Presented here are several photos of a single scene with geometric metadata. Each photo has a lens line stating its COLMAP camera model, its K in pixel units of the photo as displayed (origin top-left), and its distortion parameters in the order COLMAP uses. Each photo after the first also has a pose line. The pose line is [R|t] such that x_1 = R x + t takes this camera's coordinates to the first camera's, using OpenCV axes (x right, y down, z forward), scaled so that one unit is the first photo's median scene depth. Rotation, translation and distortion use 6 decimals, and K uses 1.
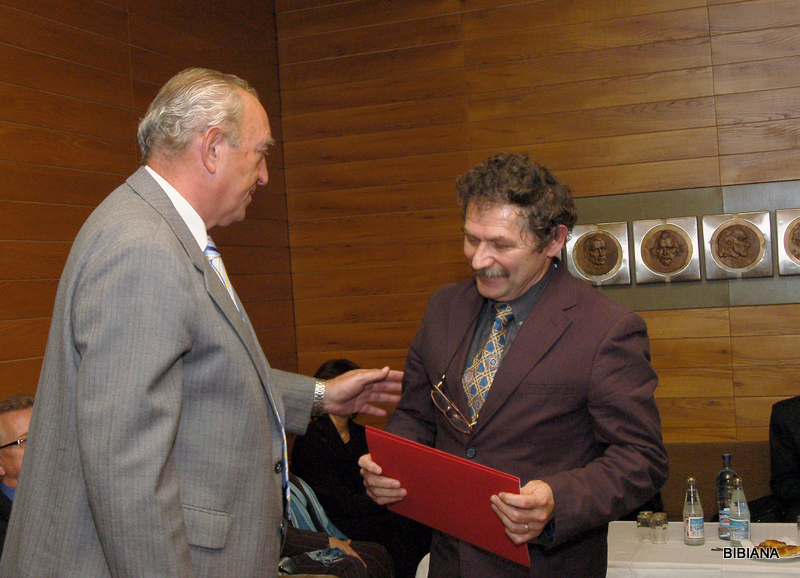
lens RADIAL K [[1154.6, 0, 400.1], [0, 1154.6, 283.6], [0, 0, 1]] dist [-0.095967, 0.000000]
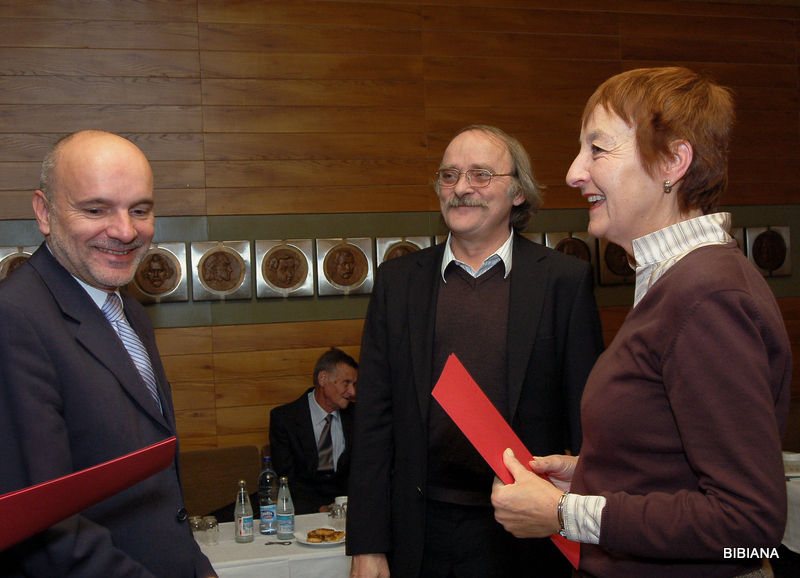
lens RADIAL K [[1062.0, 0, 420.7], [0, 1062.0, 286.8], [0, 0, 1]] dist [-0.032727, 0.000000]
pose [[0.780773, 0.024412, 0.624338, -0.193914], [-0.007461, 0.999529, -0.029752, 0.011589], [-0.624770, 0.018572, 0.780588, 0.081958]]
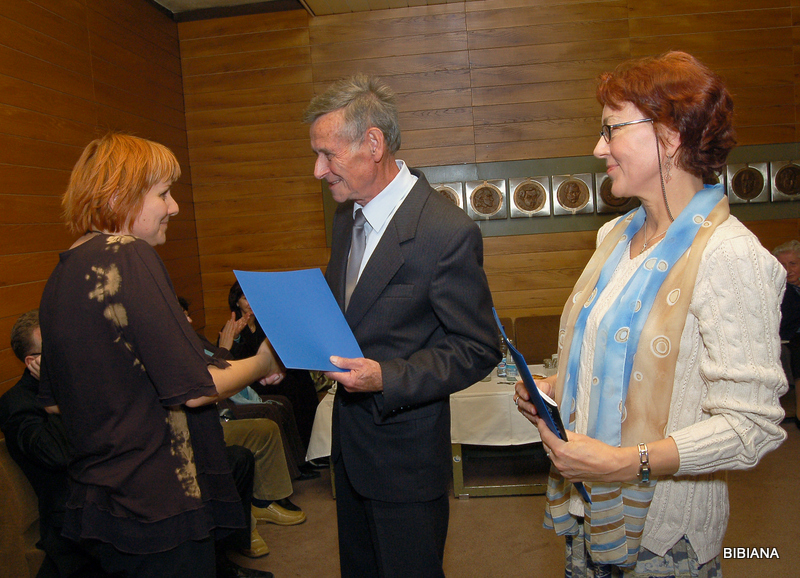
lens RADIAL K [[720.1, 0, 423.7], [0, 720.1, 294.3], [0, 0, 1]] dist [-0.087394, 0.043556]
pose [[0.952161, -0.038636, 0.303145, -0.107438], [0.011410, 0.995779, 0.091074, 0.006457], [-0.305384, -0.083259, 0.948582, 0.041351]]
